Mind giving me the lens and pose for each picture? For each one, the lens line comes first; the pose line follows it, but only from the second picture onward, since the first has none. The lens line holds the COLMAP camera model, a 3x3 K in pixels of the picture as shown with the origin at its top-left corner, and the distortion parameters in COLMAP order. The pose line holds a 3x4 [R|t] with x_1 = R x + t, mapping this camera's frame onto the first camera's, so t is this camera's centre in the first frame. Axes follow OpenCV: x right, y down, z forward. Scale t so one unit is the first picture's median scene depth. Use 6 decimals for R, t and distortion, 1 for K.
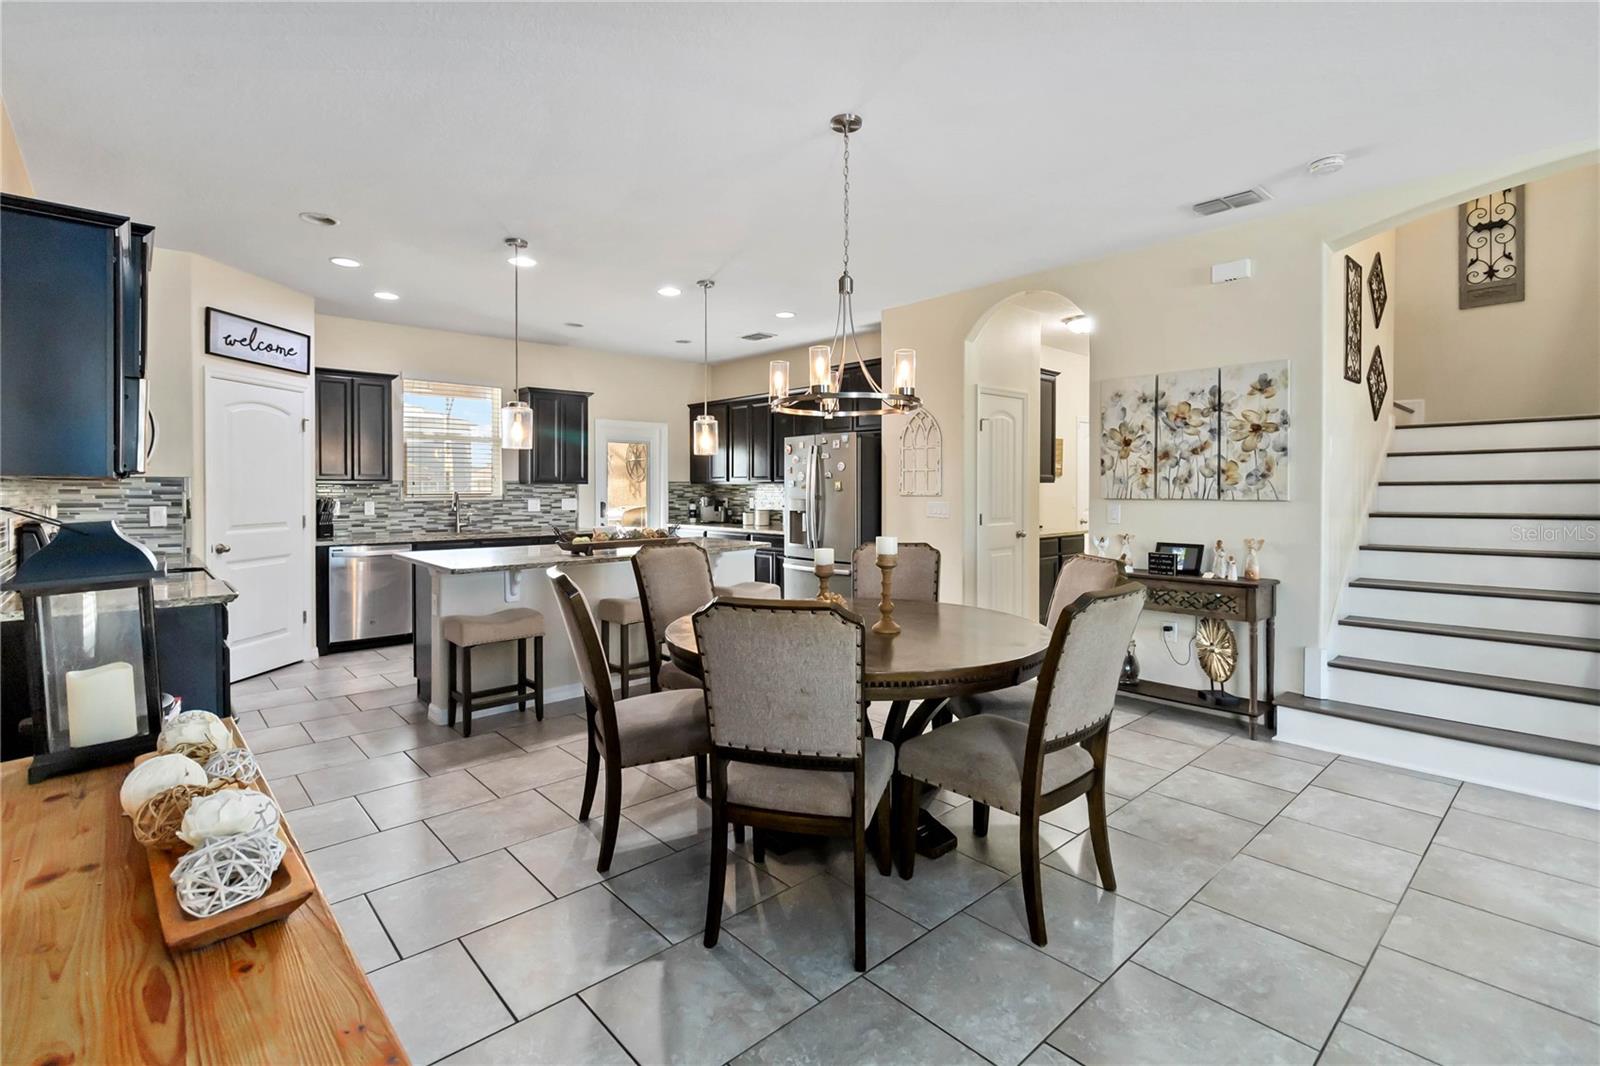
lens RADIAL K [[734.3, 0, 797.8], [0, 734.3, 499.1], [0, 0, 1]] dist [0.002906, 0.000559]
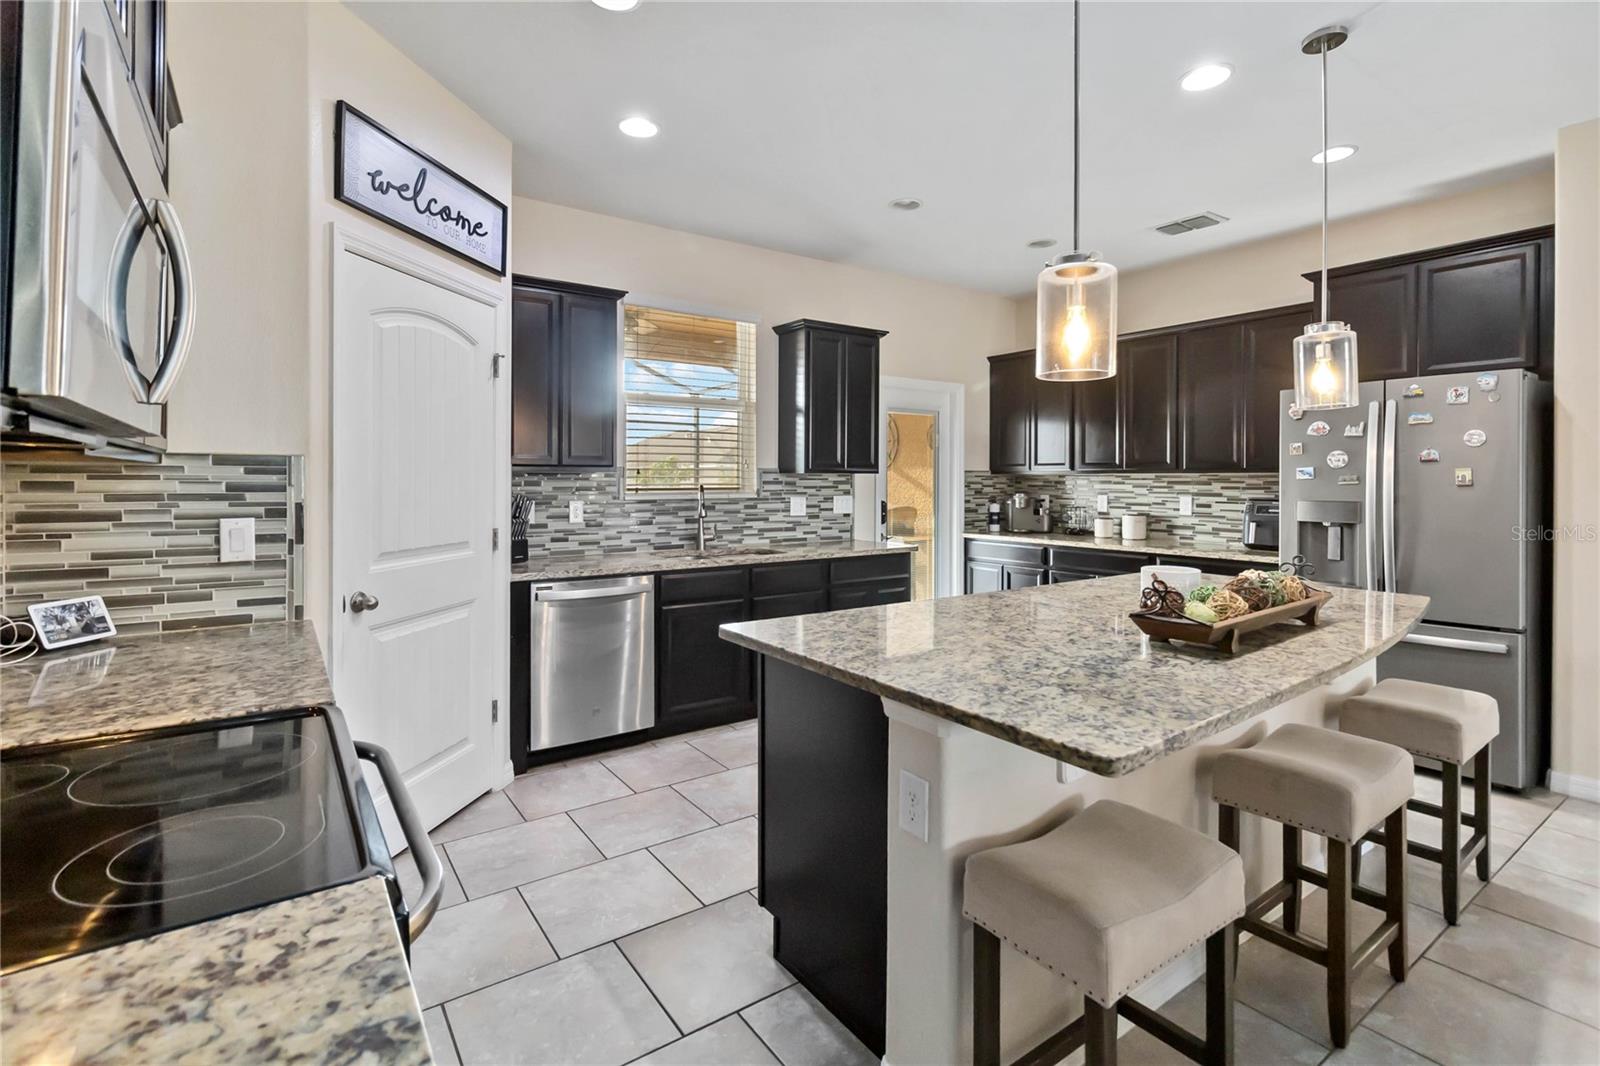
lens RADIAL K [[744.3, 0, 795.2], [0, 744.3, 485.7], [0, 0, 1]] dist [0.001606, 0.000026]
pose [[0.992096, 0.002626, -0.125457, -0.340246], [-0.003531, 0.999969, -0.006991, -0.006071], [0.125434, 0.007378, 0.992074, 0.425414]]
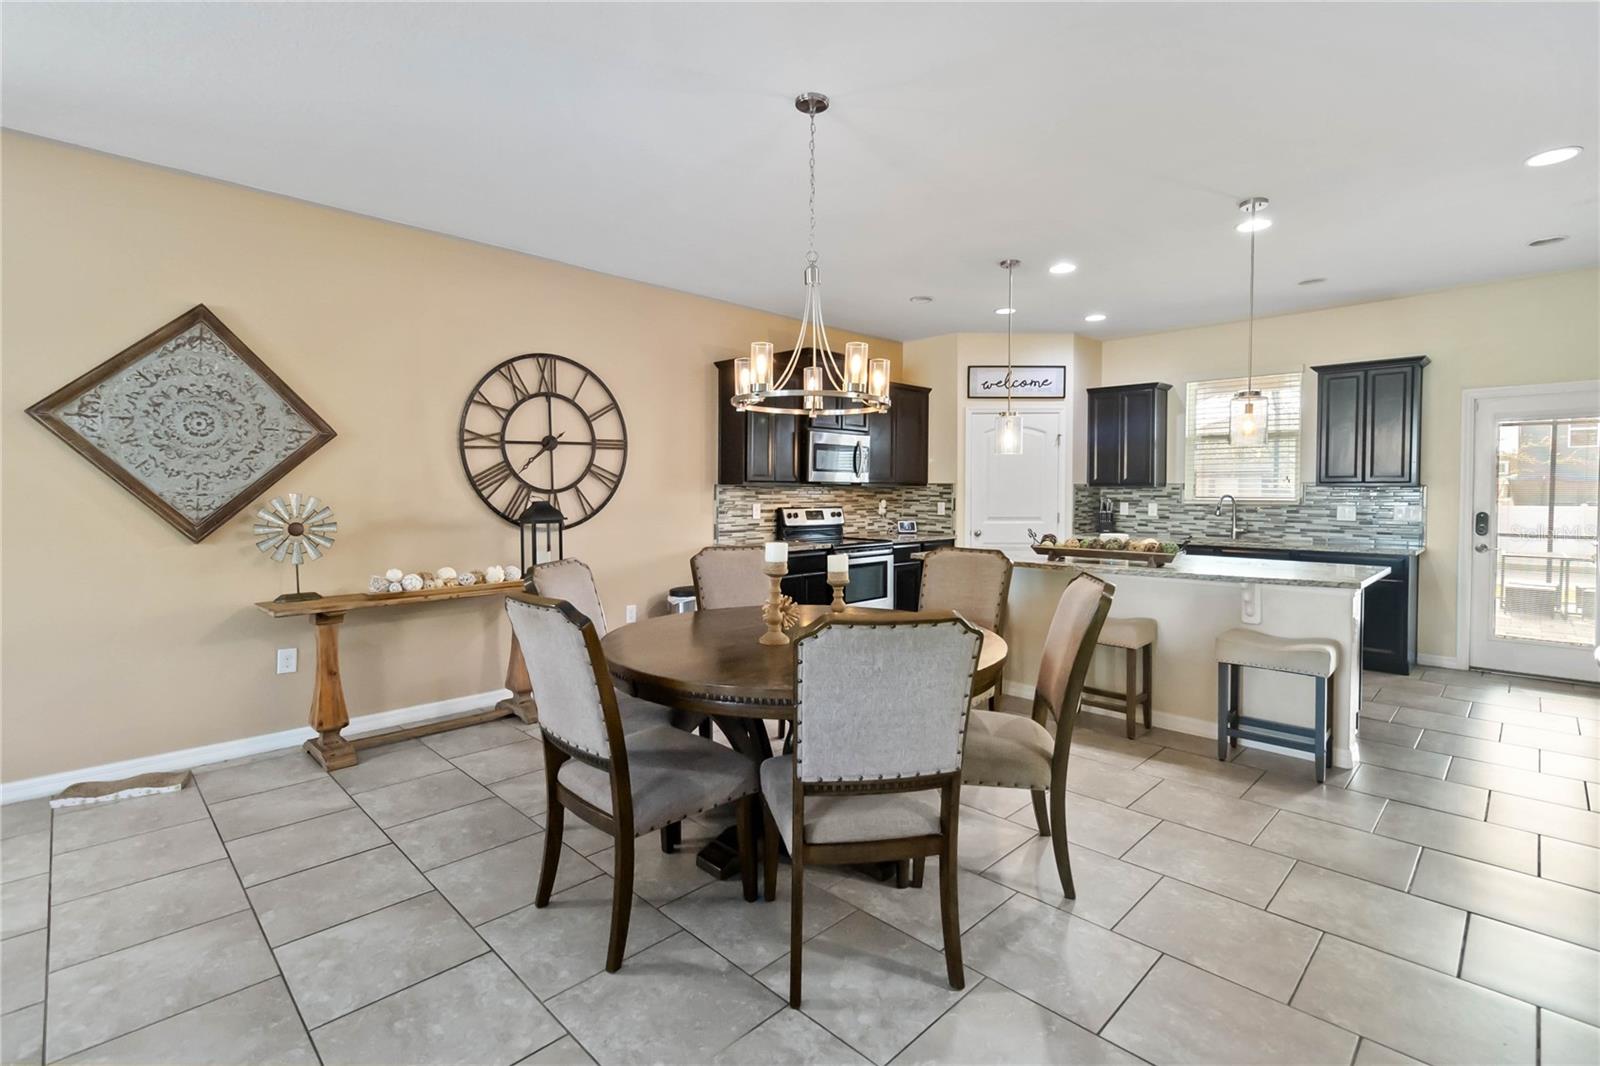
lens RADIAL K [[734.3, 0, 797.8], [0, 734.3, 499.1], [0, 0, 1]] dist [0.002906, 0.000559]
pose [[0.051021, 0.014823, -0.998588, 0.485131], [-0.016526, 0.999765, 0.013996, -0.009701], [0.998561, 0.015788, 0.051254, 0.452932]]
